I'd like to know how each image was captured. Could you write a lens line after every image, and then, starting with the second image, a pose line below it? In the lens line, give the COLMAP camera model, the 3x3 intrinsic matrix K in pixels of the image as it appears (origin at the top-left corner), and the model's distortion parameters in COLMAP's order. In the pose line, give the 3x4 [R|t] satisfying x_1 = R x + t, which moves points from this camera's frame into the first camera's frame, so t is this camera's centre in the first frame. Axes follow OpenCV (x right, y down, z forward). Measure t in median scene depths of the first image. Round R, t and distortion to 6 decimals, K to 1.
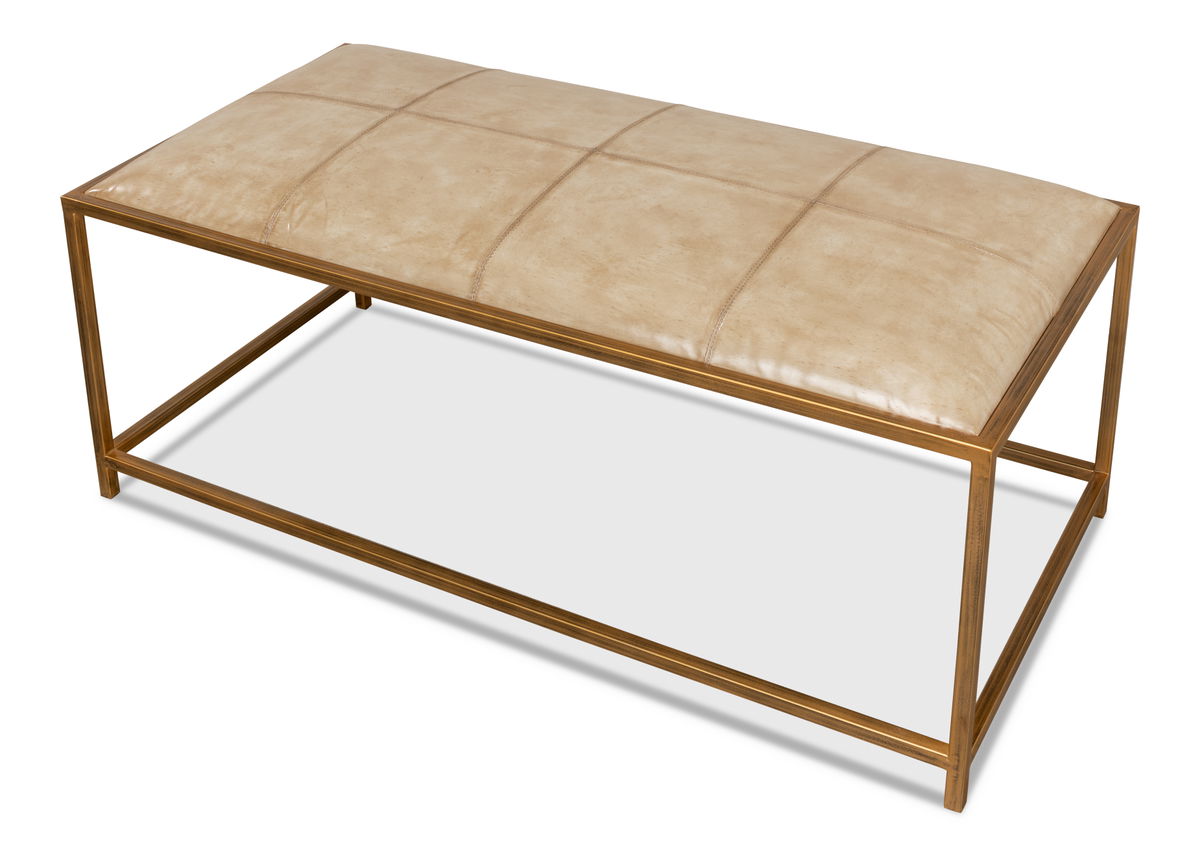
lens RADIAL K [[1657.8, 0, 602.2], [0, 1657.8, 426.8], [0, 0, 1]] dist [-0.053371, 0.000000]
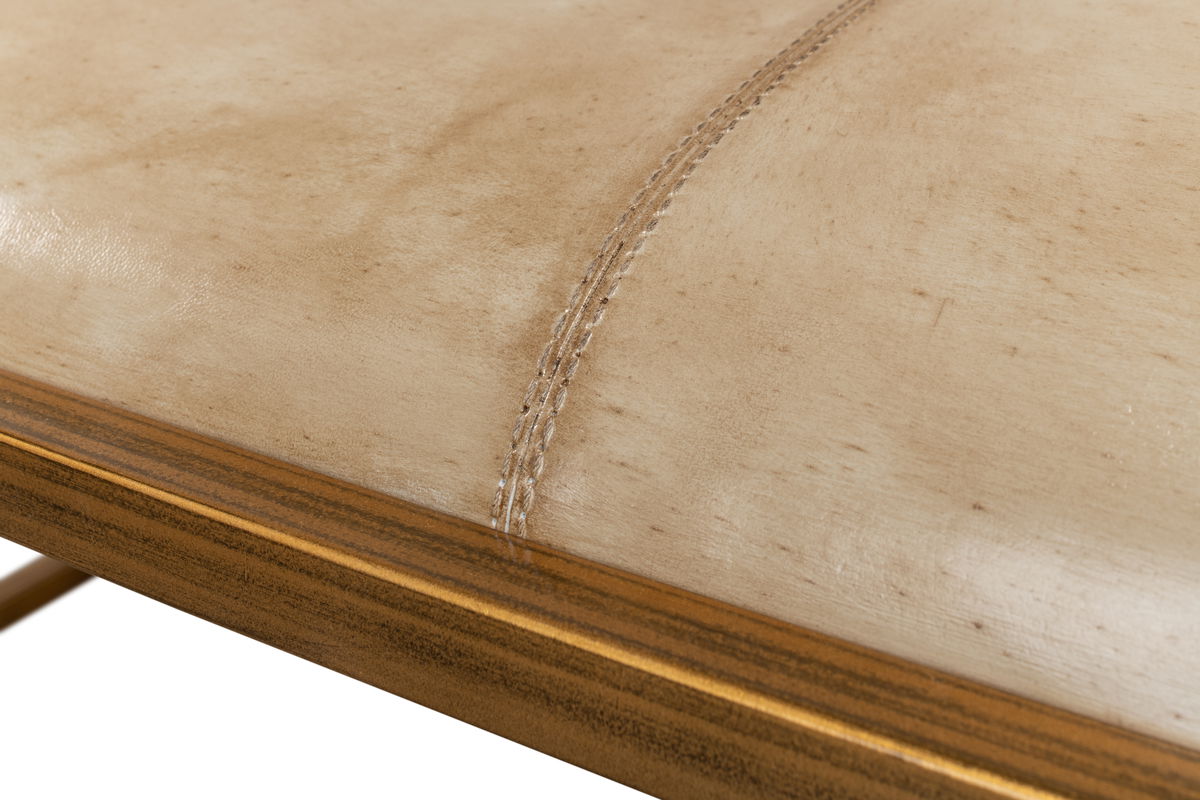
lens RADIAL K [[1555.7, 0, 600.0], [0, 1555.7, 399.8], [0, 0, 1]] dist [0.002223, 0.000000]
pose [[0.998686, 0.021270, -0.046625, -0.064691], [-0.026946, 0.991828, -0.124705, -0.069978], [0.043592, 0.125798, 0.991098, 0.862926]]
